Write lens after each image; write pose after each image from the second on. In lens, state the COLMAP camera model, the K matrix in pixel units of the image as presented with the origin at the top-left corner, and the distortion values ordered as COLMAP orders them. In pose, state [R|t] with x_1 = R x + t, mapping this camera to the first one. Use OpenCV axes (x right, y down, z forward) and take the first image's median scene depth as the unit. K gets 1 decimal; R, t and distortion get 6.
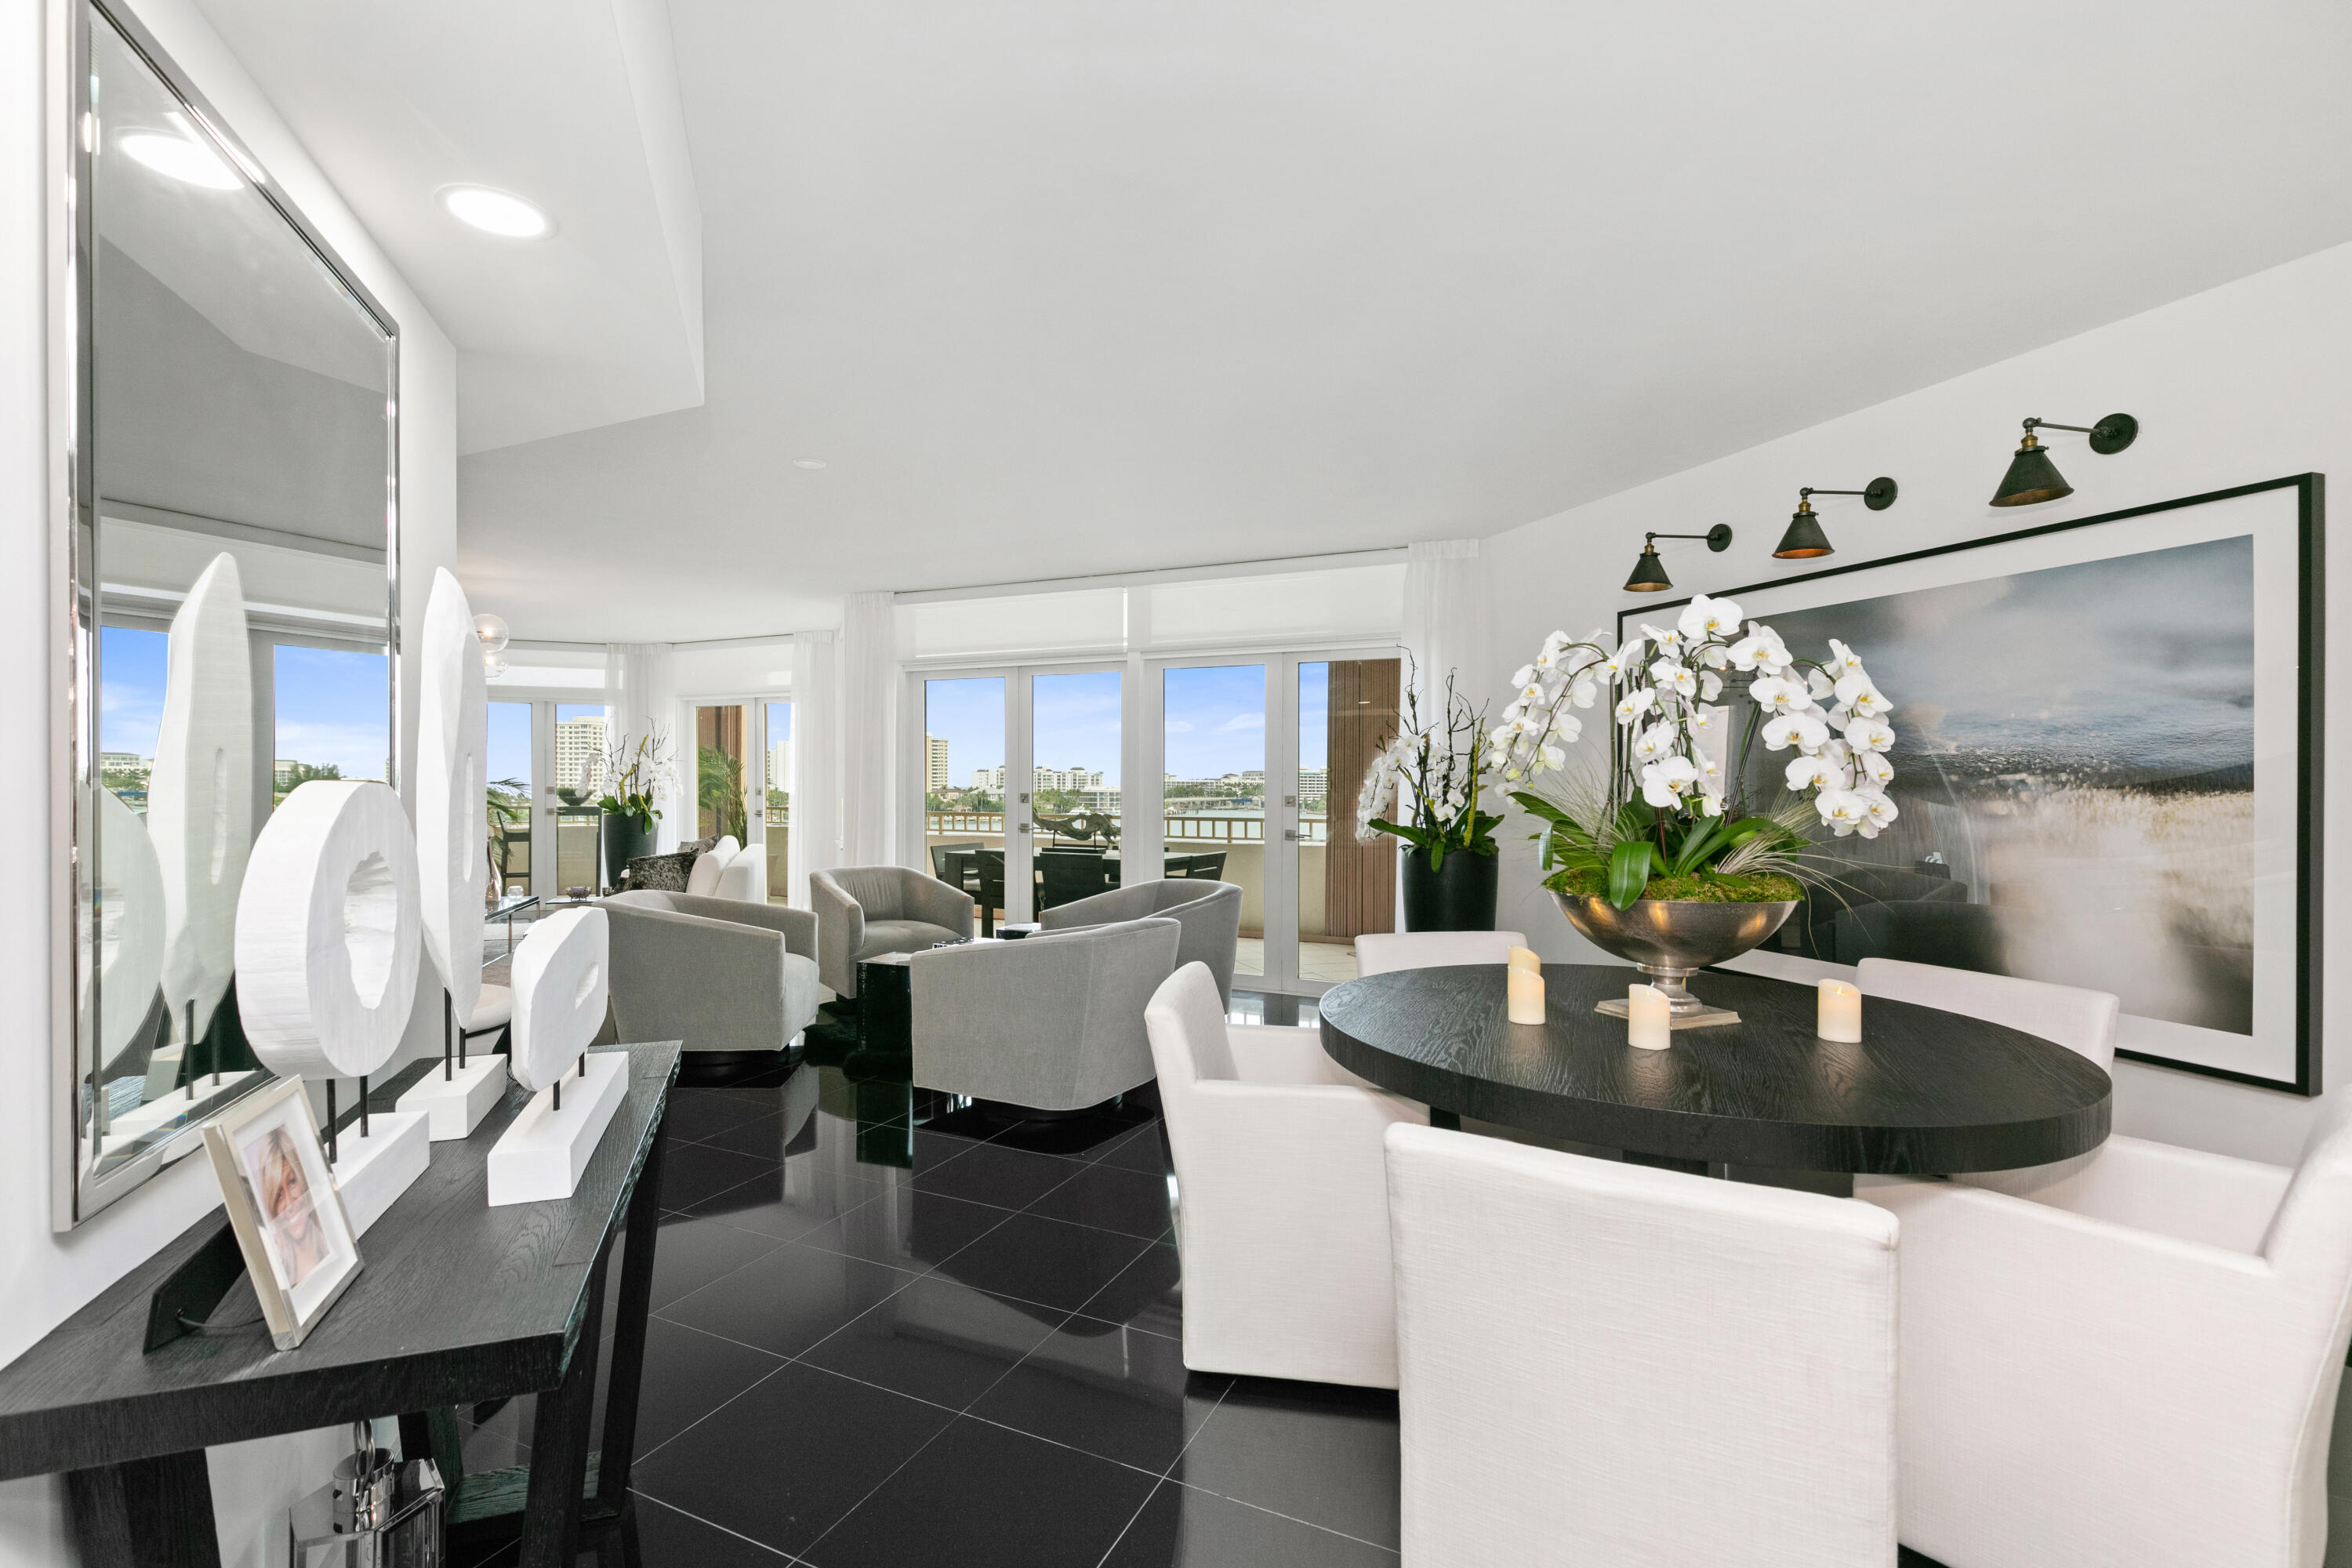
lens RADIAL K [[1066.9, 0, 1171.9], [0, 1066.9, 796.4], [0, 0, 1]] dist [0.004235, -0.000039]
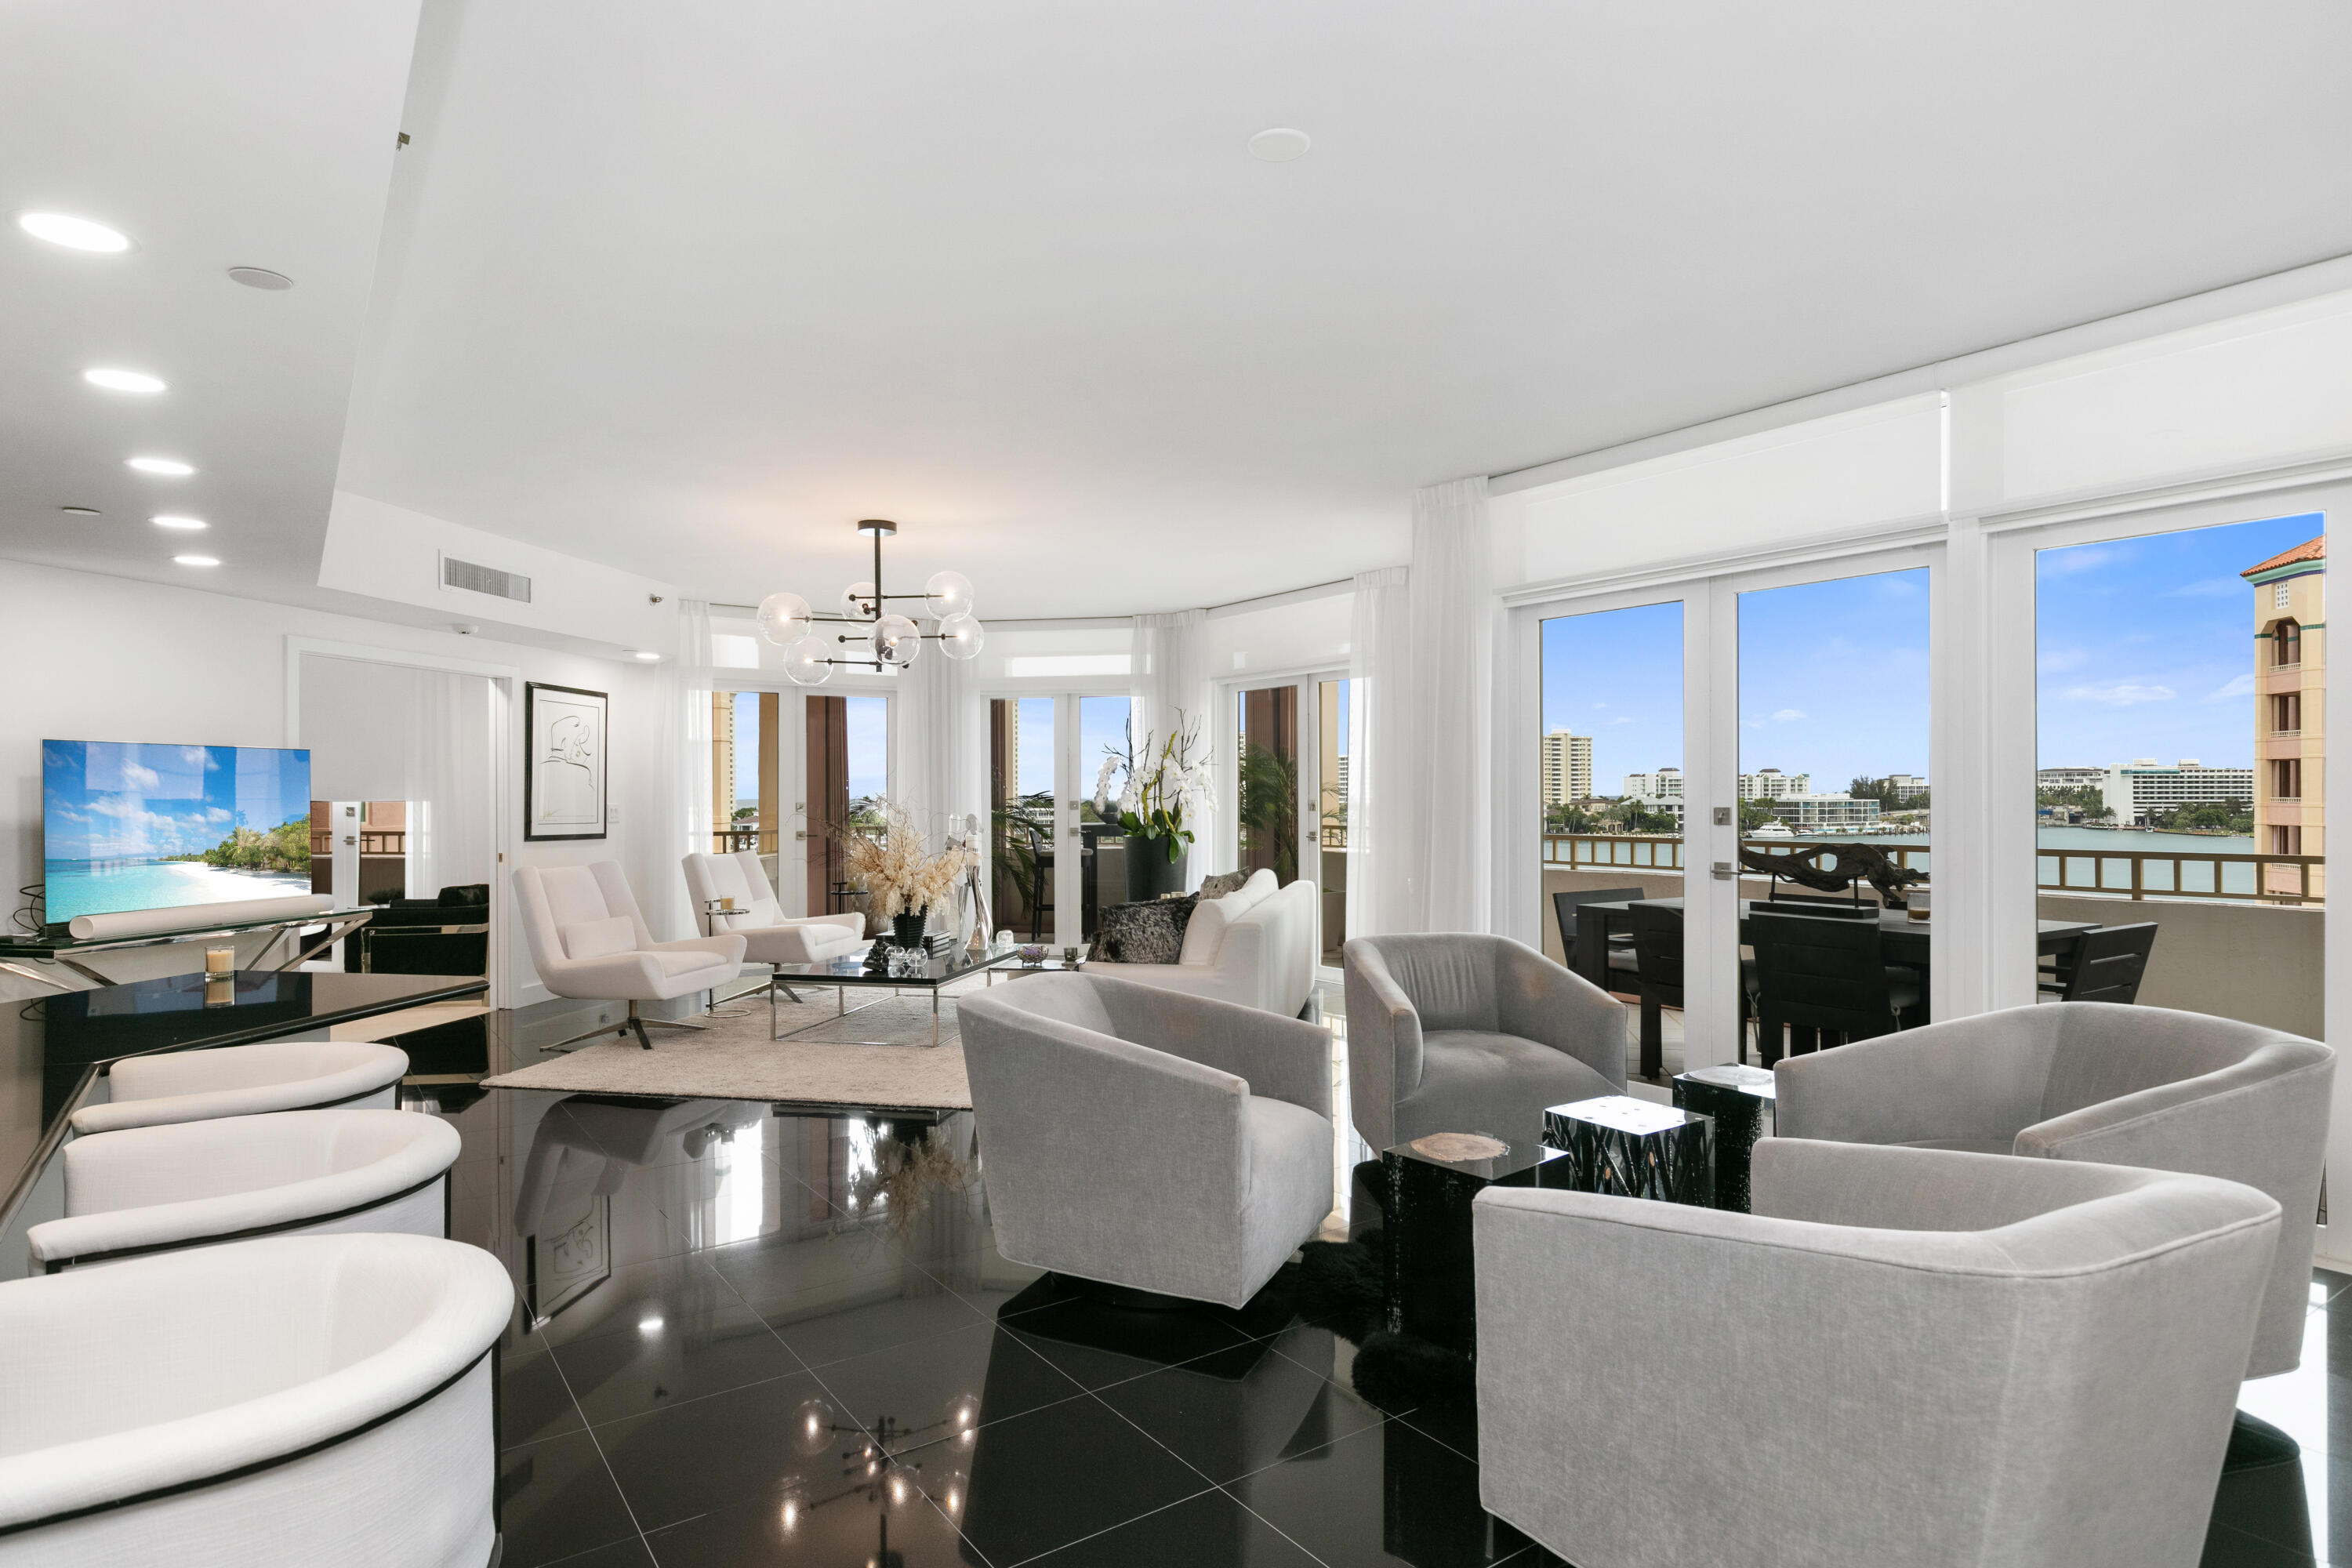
lens RADIAL K [[1289.2, 0, 1169.5], [0, 1289.2, 795.7], [0, 0, 1]] dist [0.003854, -0.000592]
pose [[0.866043, -0.008291, -0.499901, -0.045256], [0.003365, 0.999937, -0.010754, -0.002515], [0.499958, 0.007631, 0.866016, 0.242970]]
